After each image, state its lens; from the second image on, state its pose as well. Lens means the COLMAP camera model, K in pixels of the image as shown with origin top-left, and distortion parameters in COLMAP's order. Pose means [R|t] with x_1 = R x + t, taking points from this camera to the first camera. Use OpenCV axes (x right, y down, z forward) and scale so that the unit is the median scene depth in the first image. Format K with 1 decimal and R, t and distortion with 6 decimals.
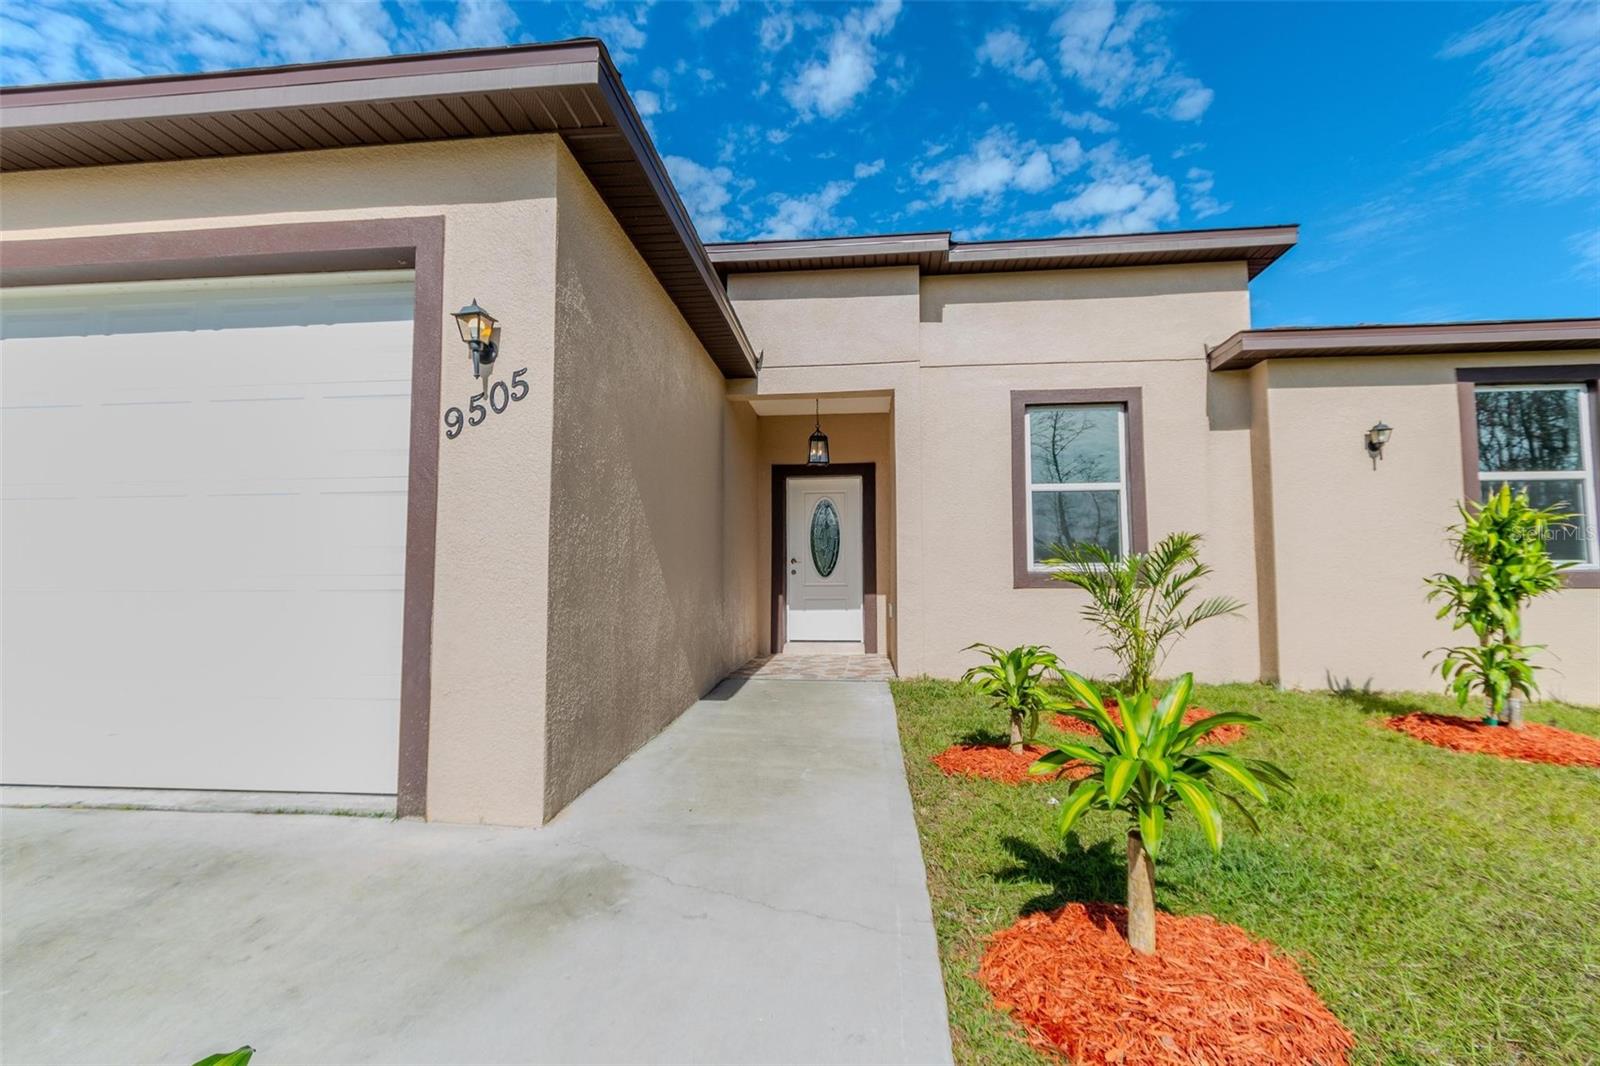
lens RADIAL K [[724.8, 0, 790.4], [0, 724.8, 534.0], [0, 0, 1]] dist [0.001187, 0.000331]
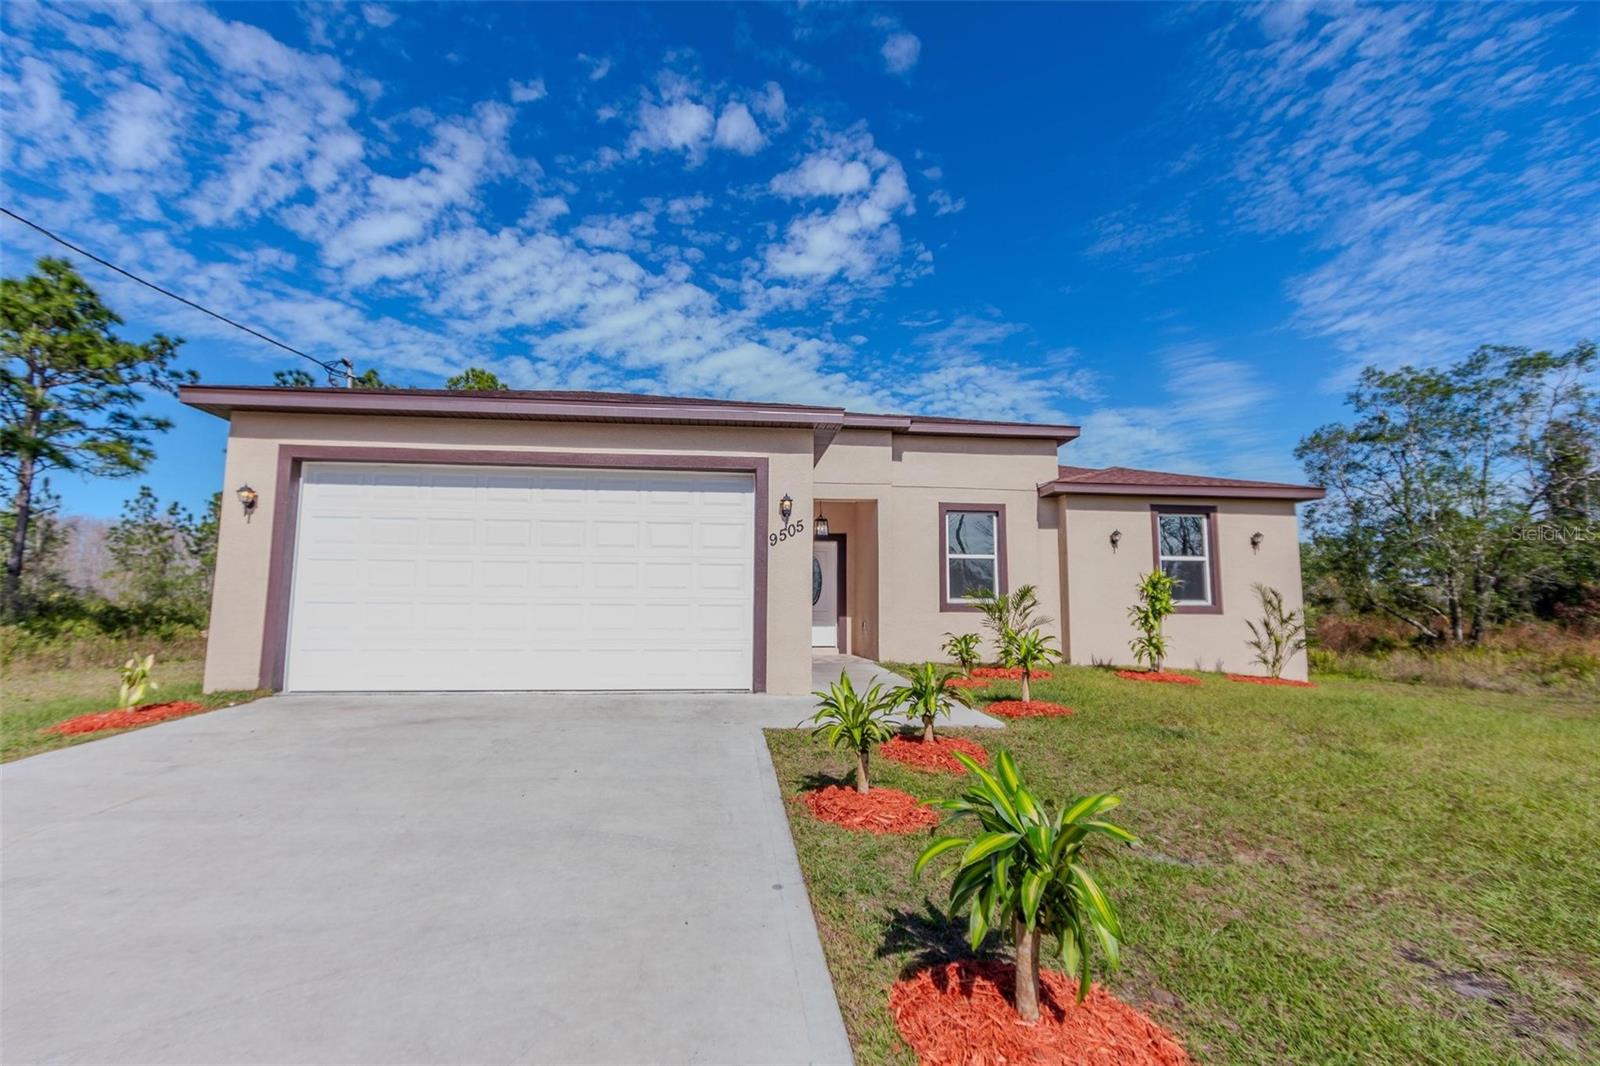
lens RADIAL K [[724.8, 0, 790.4], [0, 724.8, 534.0], [0, 0, 1]] dist [0.001187, 0.000331]
pose [[0.978303, 0.032959, 0.204538, -0.462144], [-0.023759, 0.998599, -0.047277, -0.026673], [-0.205810, 0.041391, 0.977716, -0.748355]]
